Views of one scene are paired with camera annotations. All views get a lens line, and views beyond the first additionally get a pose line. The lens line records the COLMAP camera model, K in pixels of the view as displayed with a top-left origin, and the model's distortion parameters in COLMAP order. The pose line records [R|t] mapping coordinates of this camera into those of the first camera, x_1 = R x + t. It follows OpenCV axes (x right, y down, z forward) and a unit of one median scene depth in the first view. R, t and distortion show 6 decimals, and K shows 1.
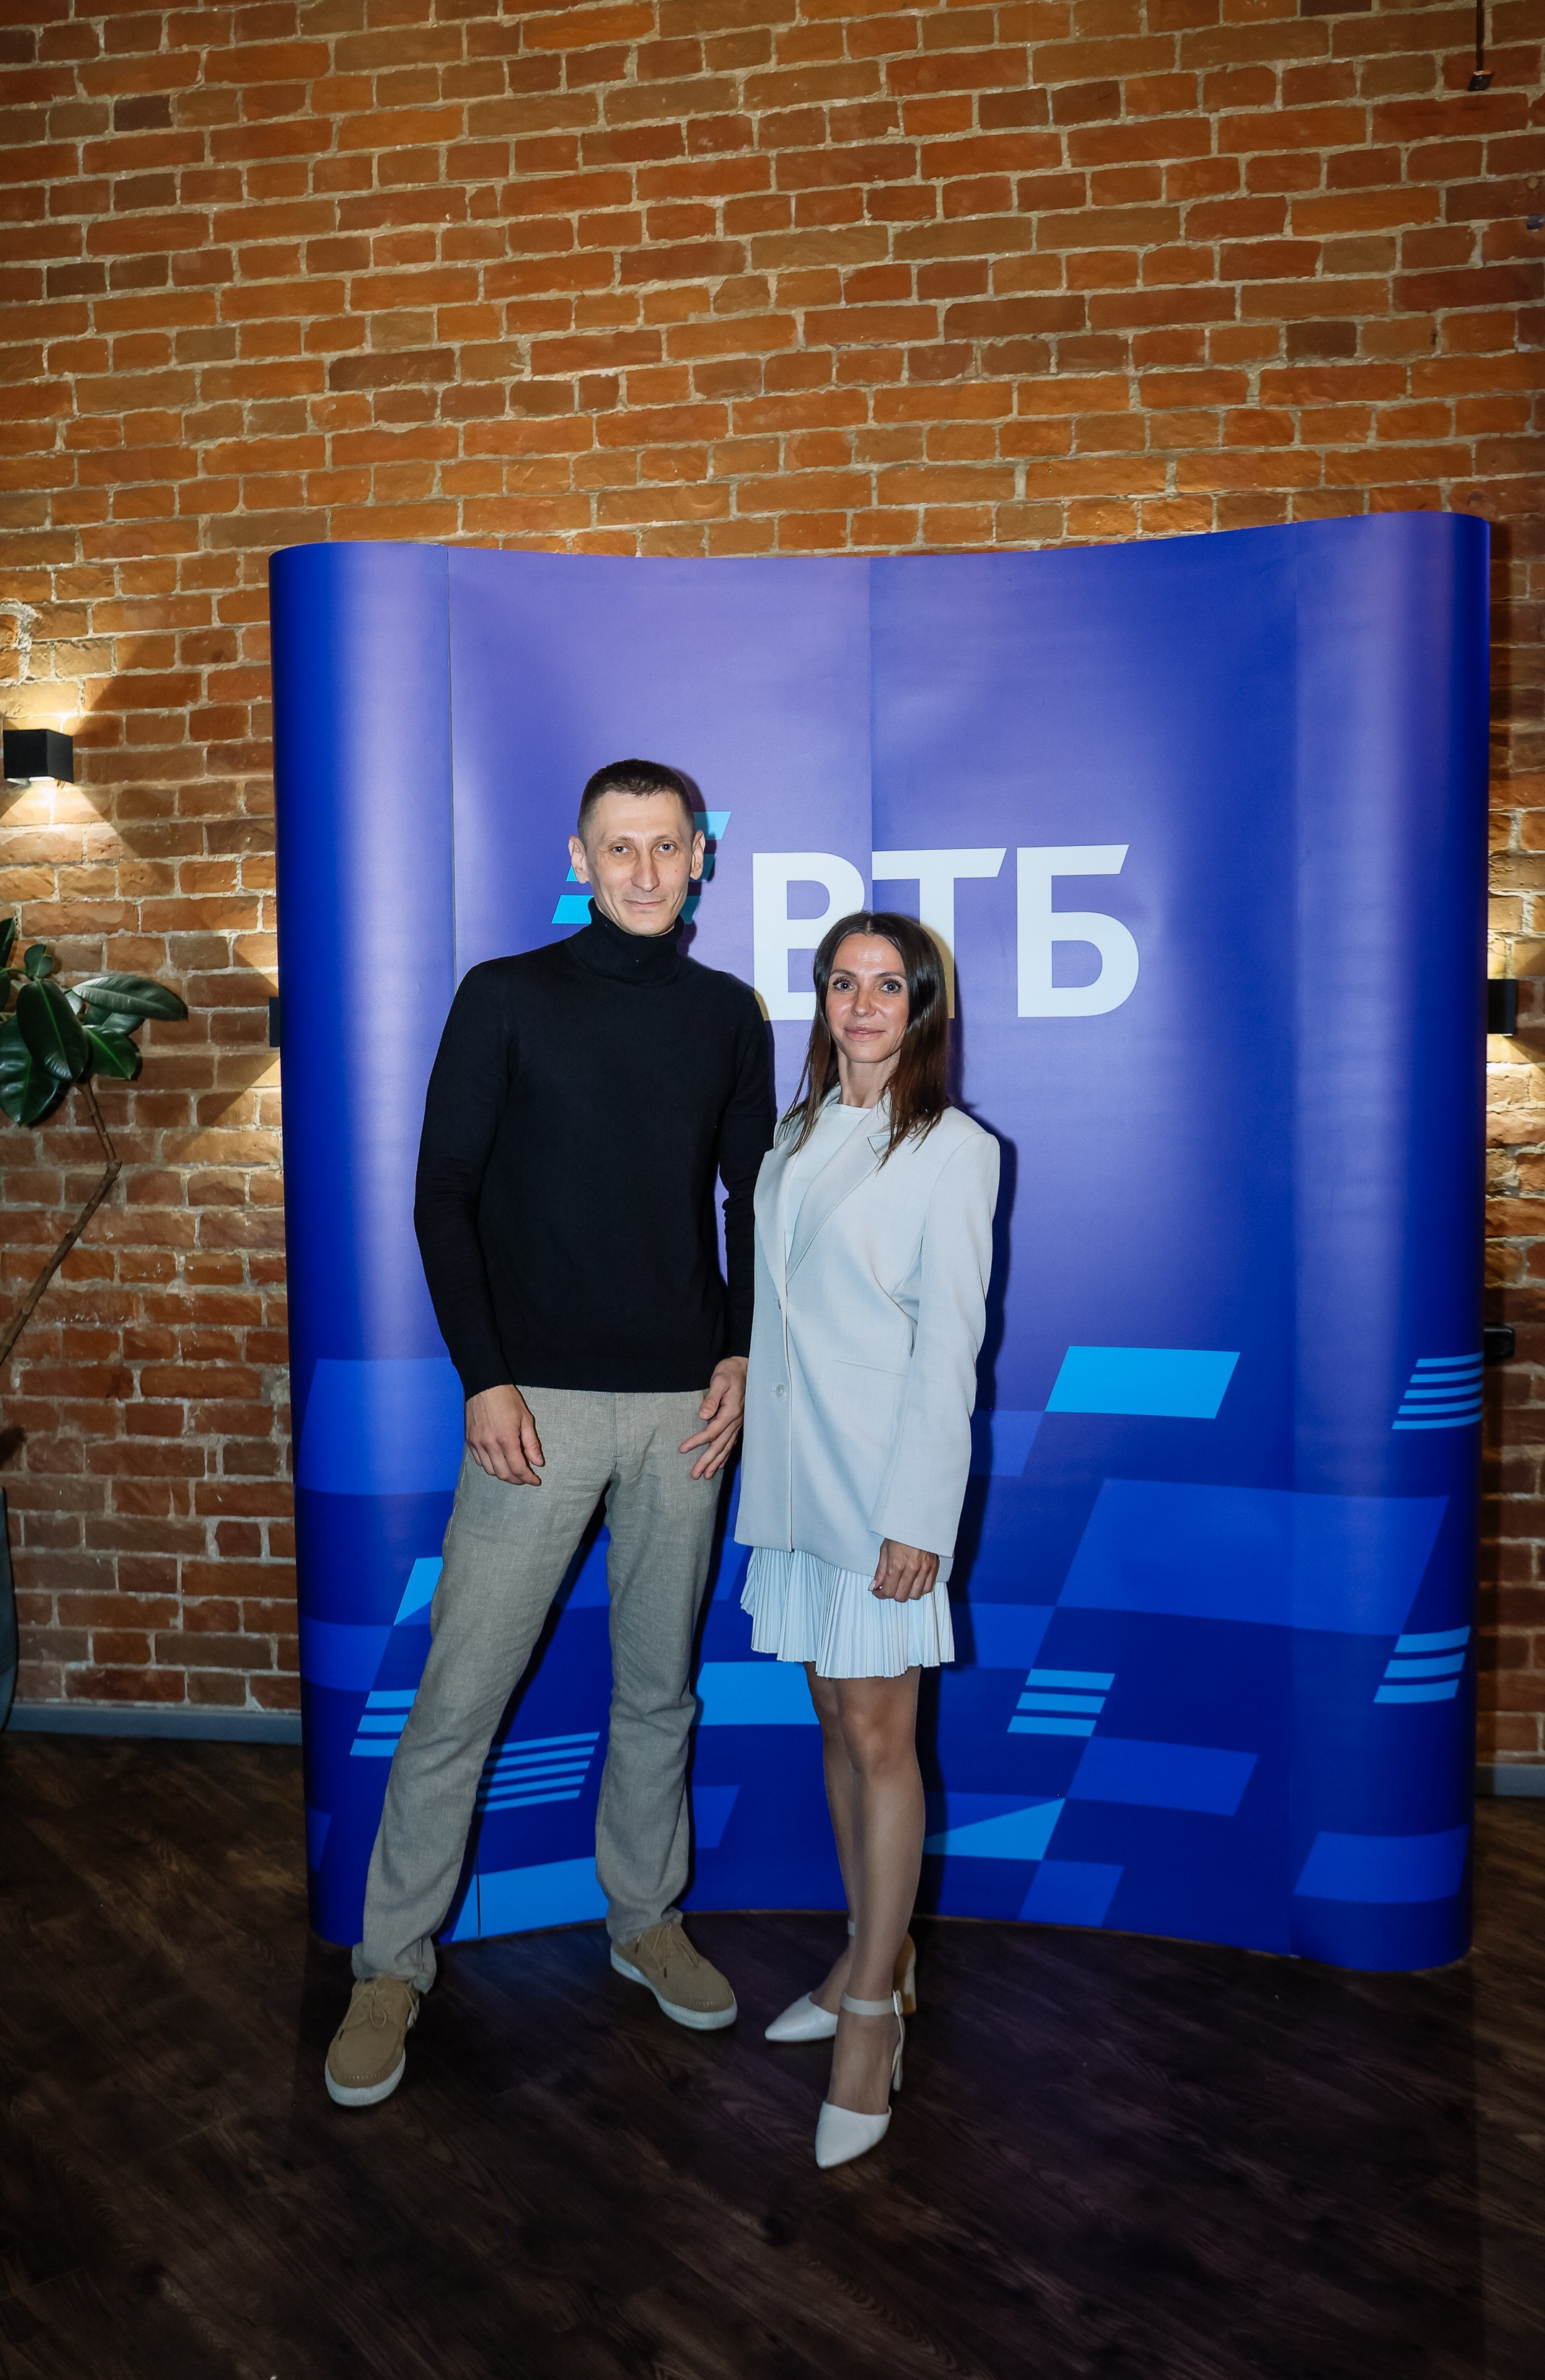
lens RADIAL K [[1925.7, 0, 795.7], [0, 1925.7, 1191.0], [0, 0, 1]] dist [-0.063680, 0.061560]
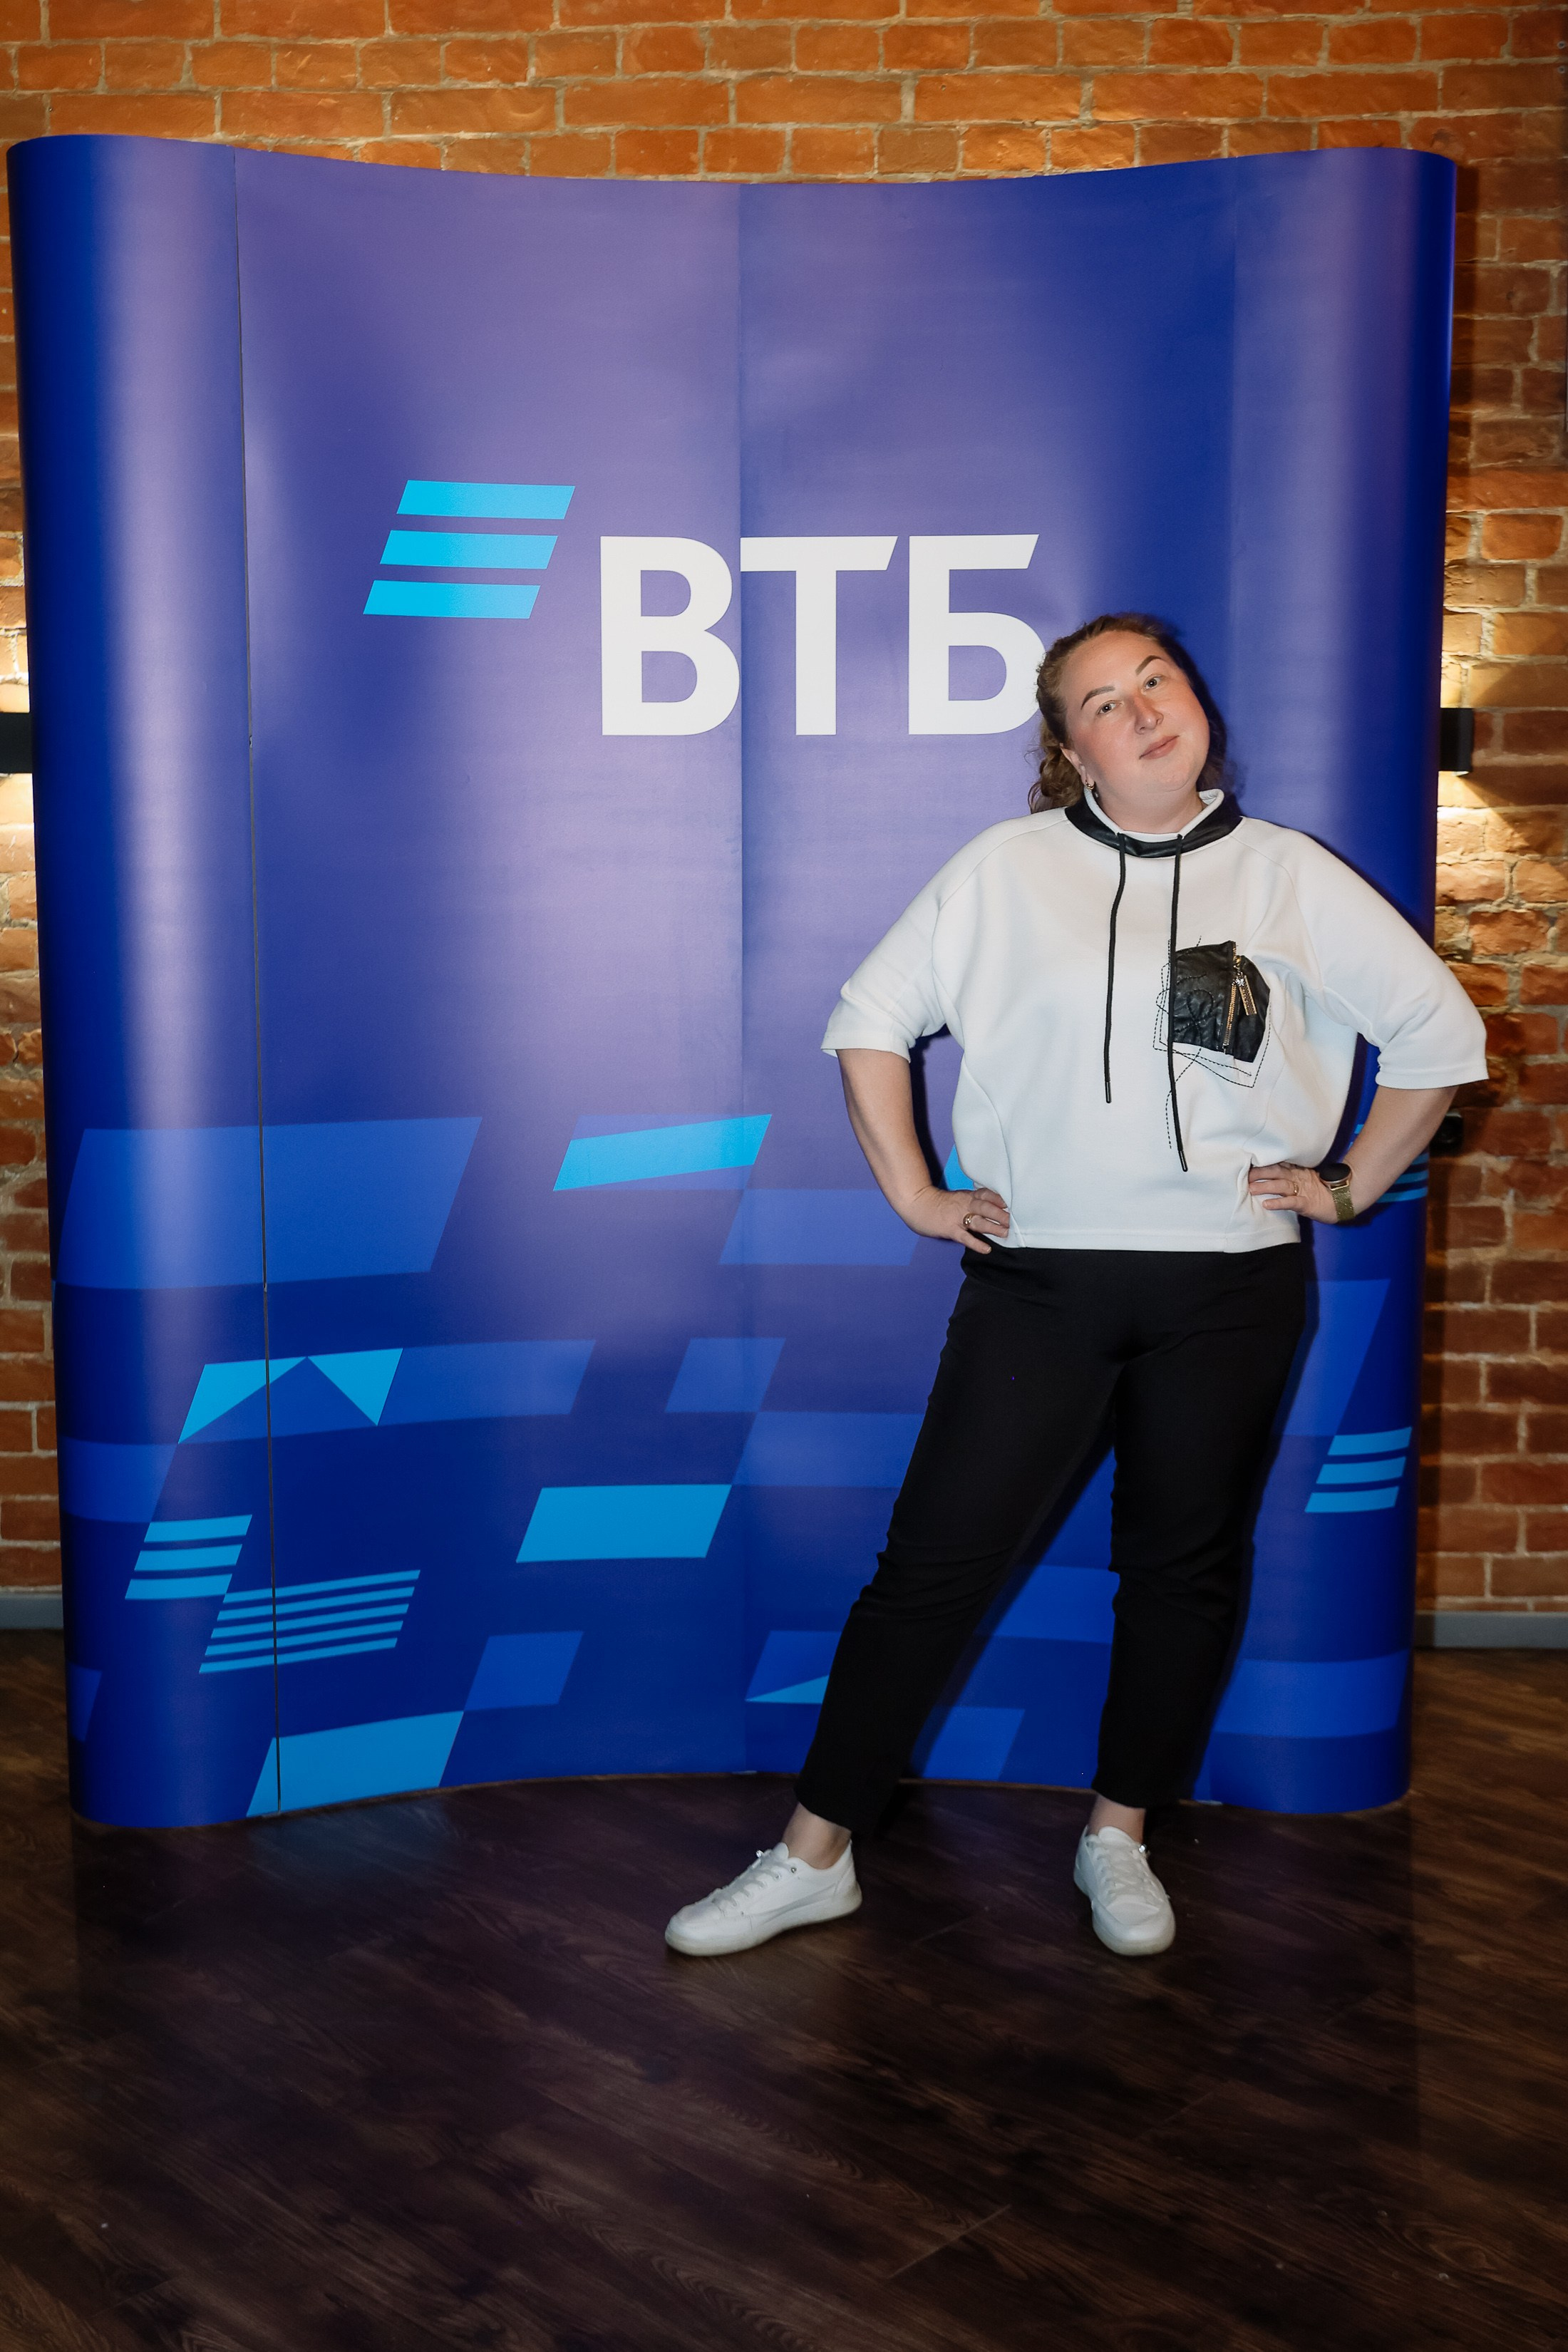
lens RADIAL K [[2477.5, 0, 815.5], [0, 2477.5, 1180.3], [0, 0, 1]] dist [0.010700, 0.000000]
pose [[0.994699, -0.002071, 0.102808, -0.036488], [-0.003295, 0.998641, 0.052006, 0.045393], [-0.102776, -0.052069, 0.993341, -0.101026]]
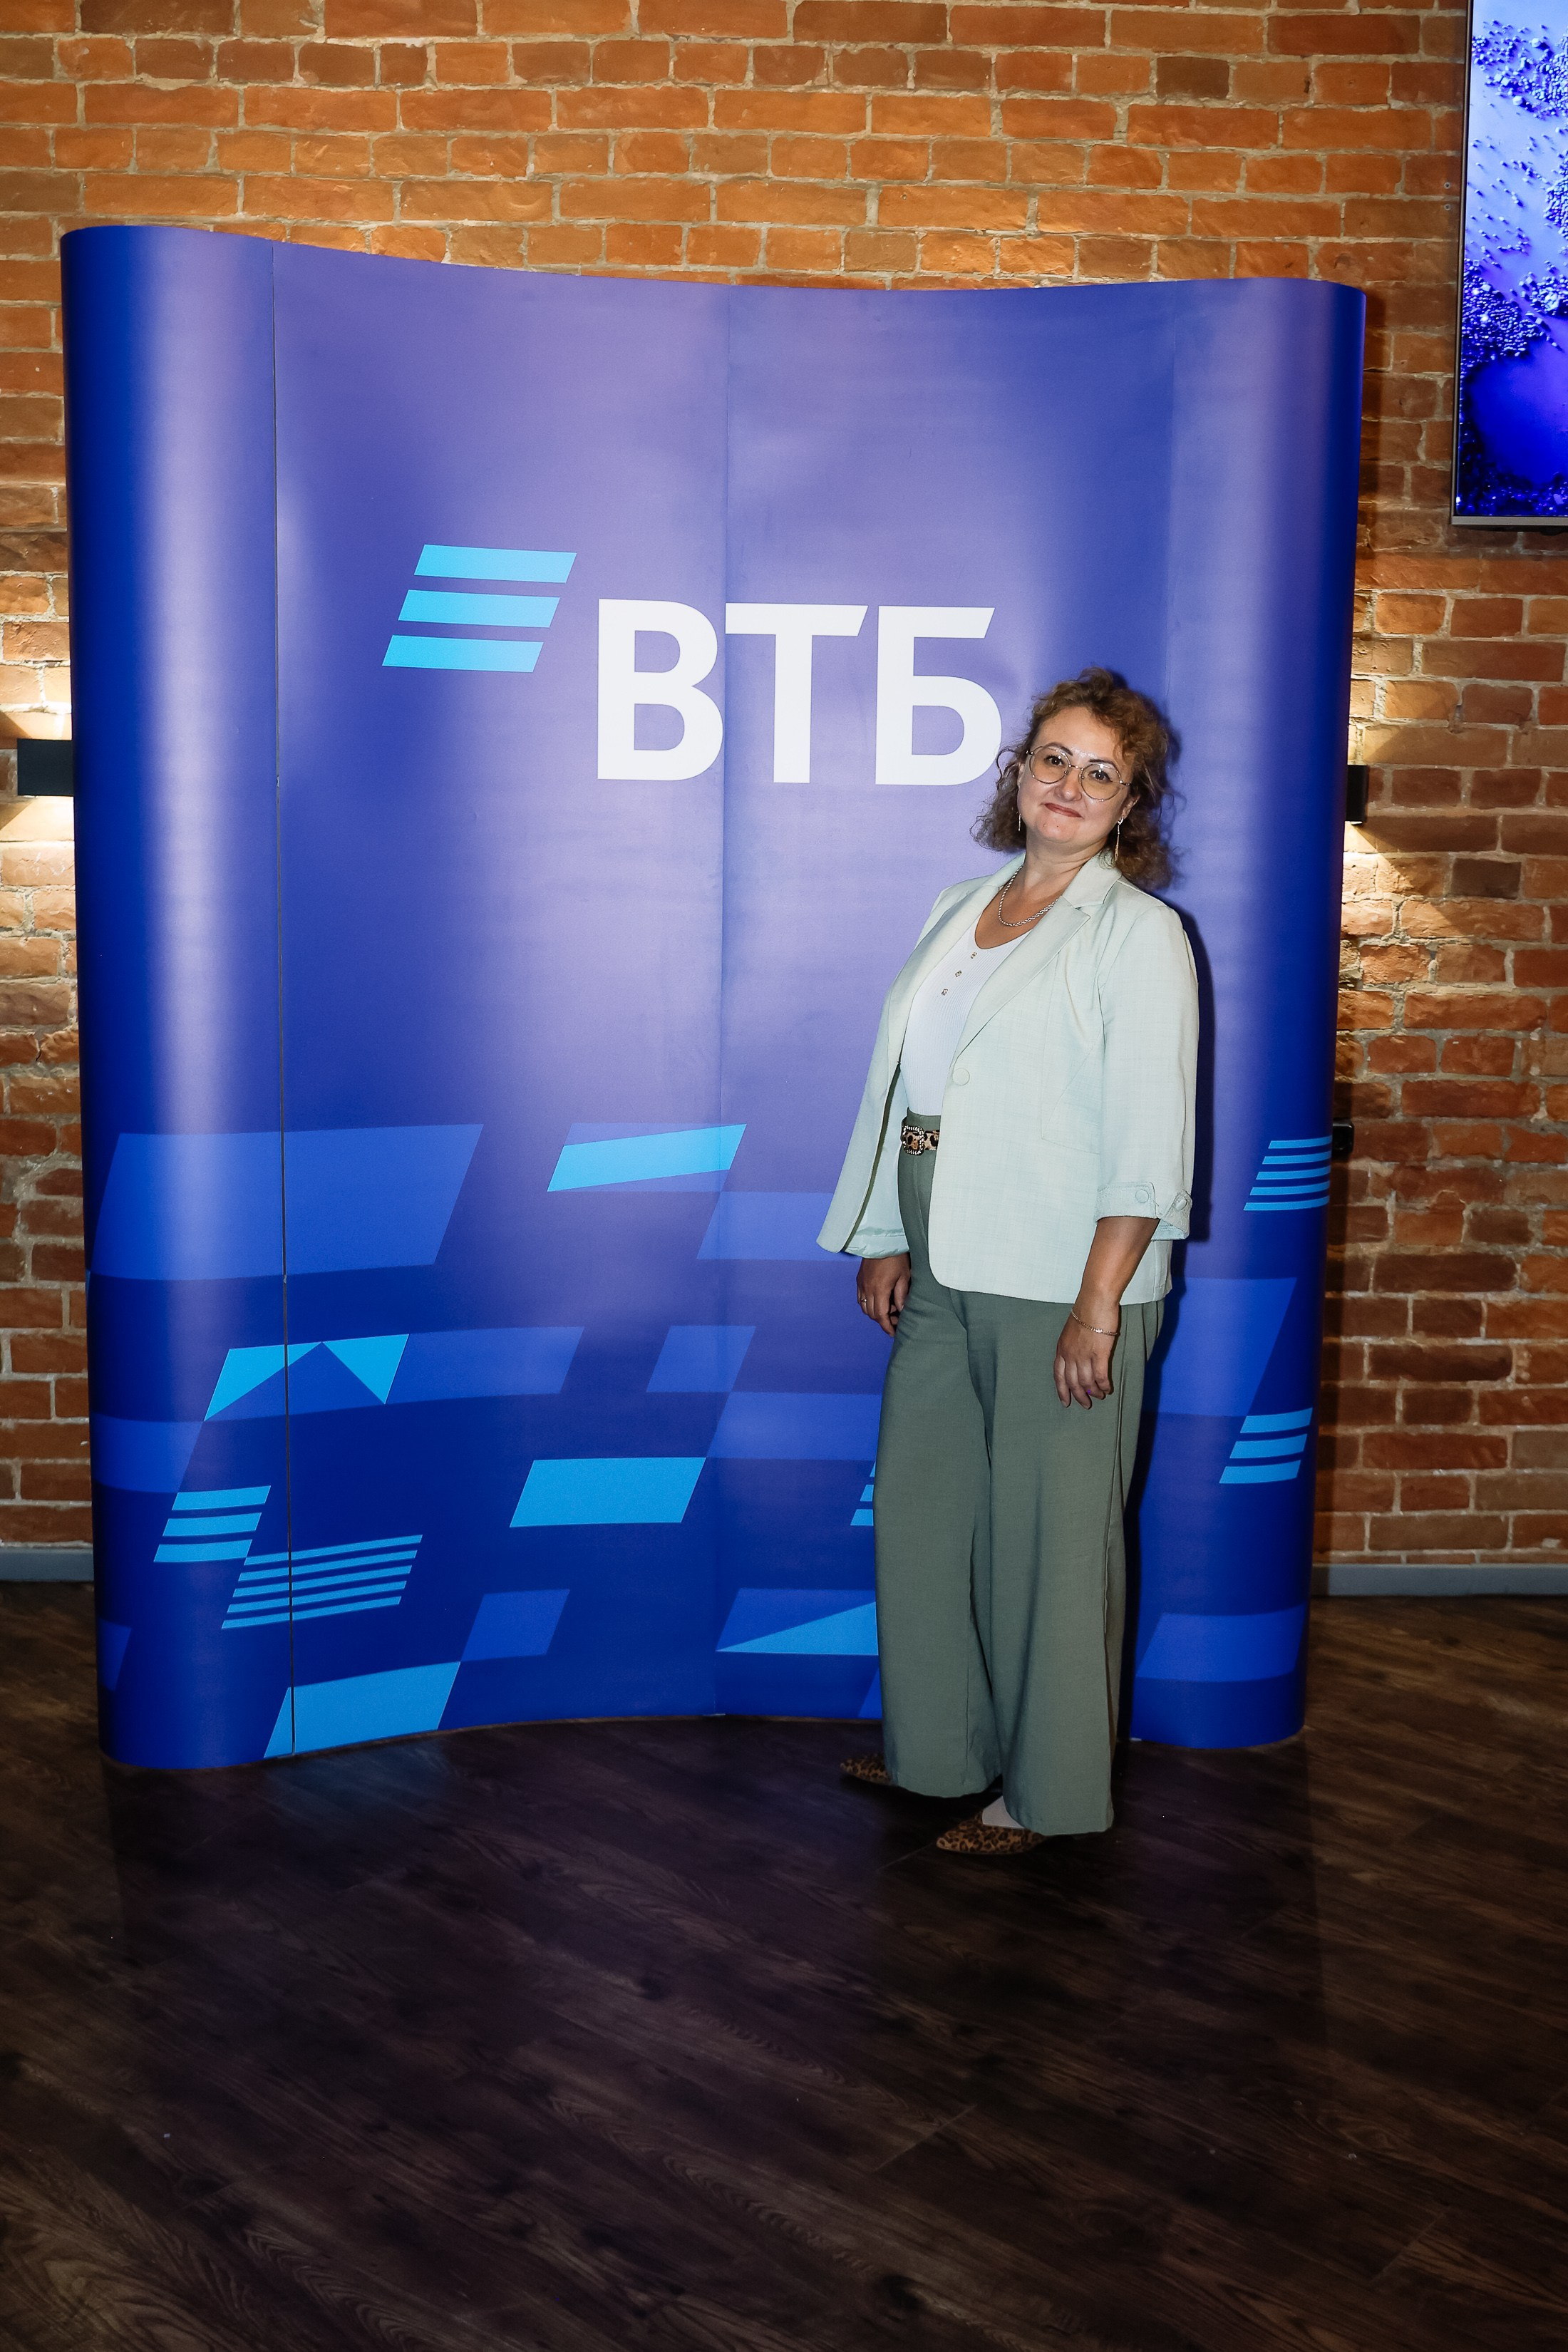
lens RADIAL K [[2279.9, 0, 884.8], [0, 2279.9, 1168.5], [0, 0, 1]] dist [-0.028448, 0.000000]
pose [[0.984543, 0.006216, 0.175034, -0.068844], [-0.017621, 0.997815, 0.063680, 0.024841], [-0.174255, -0.065779, 0.982501, -0.116406]]
